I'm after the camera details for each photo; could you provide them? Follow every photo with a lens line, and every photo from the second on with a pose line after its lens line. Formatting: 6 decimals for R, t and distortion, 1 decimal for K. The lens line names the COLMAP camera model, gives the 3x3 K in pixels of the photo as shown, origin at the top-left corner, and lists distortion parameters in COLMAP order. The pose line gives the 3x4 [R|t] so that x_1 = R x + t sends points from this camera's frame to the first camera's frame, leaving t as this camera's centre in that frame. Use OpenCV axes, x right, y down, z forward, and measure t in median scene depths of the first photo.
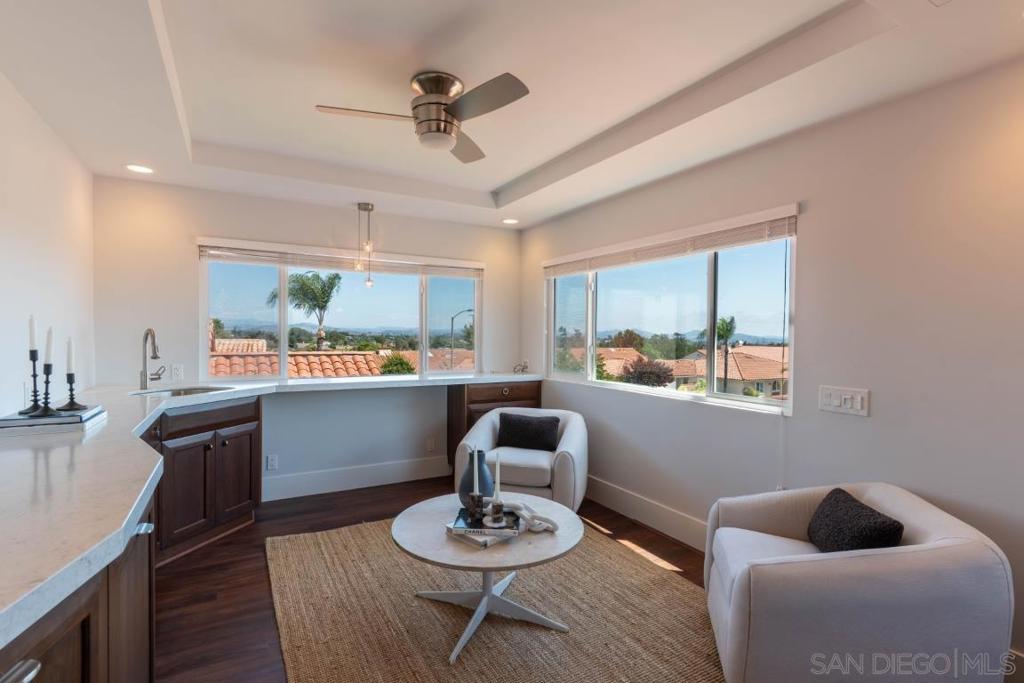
lens RADIAL K [[495.0, 0, 499.7], [0, 495.0, 338.3], [0, 0, 1]] dist [-0.000278, -0.000349]
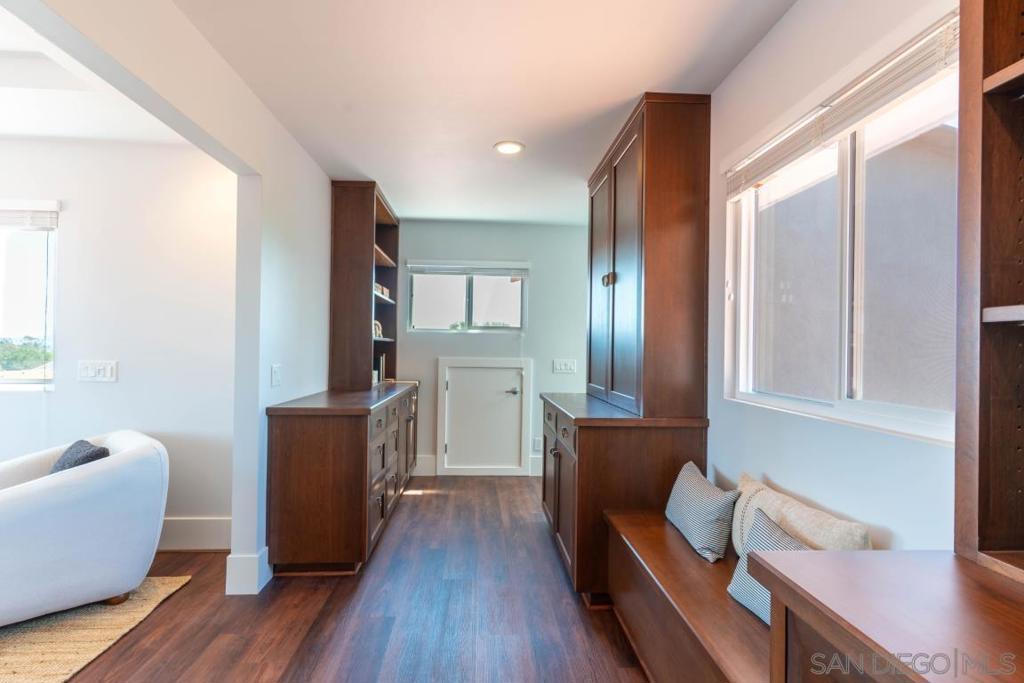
lens RADIAL K [[484.4, 0, 505.8], [0, 484.4, 343.8], [0, 0, 1]] dist [0.004321, 0.000221]
pose [[0.422286, 0.005673, 0.906445, 0.029040], [-0.001309, 0.999983, -0.005648, 0.061844], [-0.906462, 0.001198, 0.422286, -0.416753]]
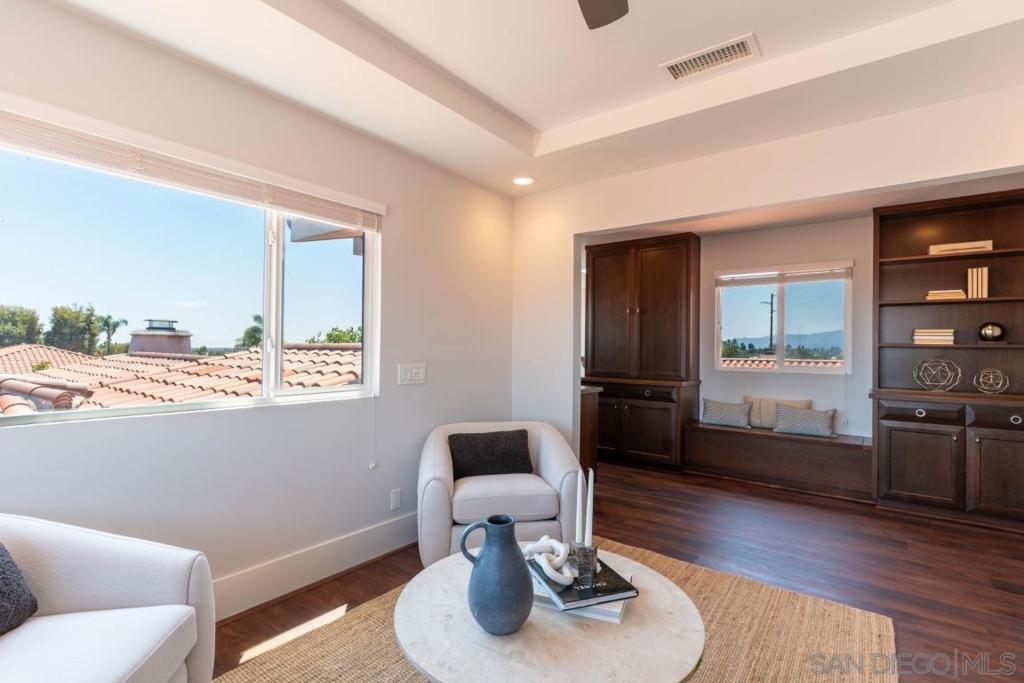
lens RADIAL K [[490.0, 0, 512.0], [0, 490.0, 341.5], [0, 0, 1]] dist [0.013930, 0.000011]
pose [[-0.419042, -0.001791, 0.907965, -0.568064], [-0.005741, 0.999983, -0.000677, 0.037771], [-0.907949, -0.005496, -0.419045, 1.274325]]
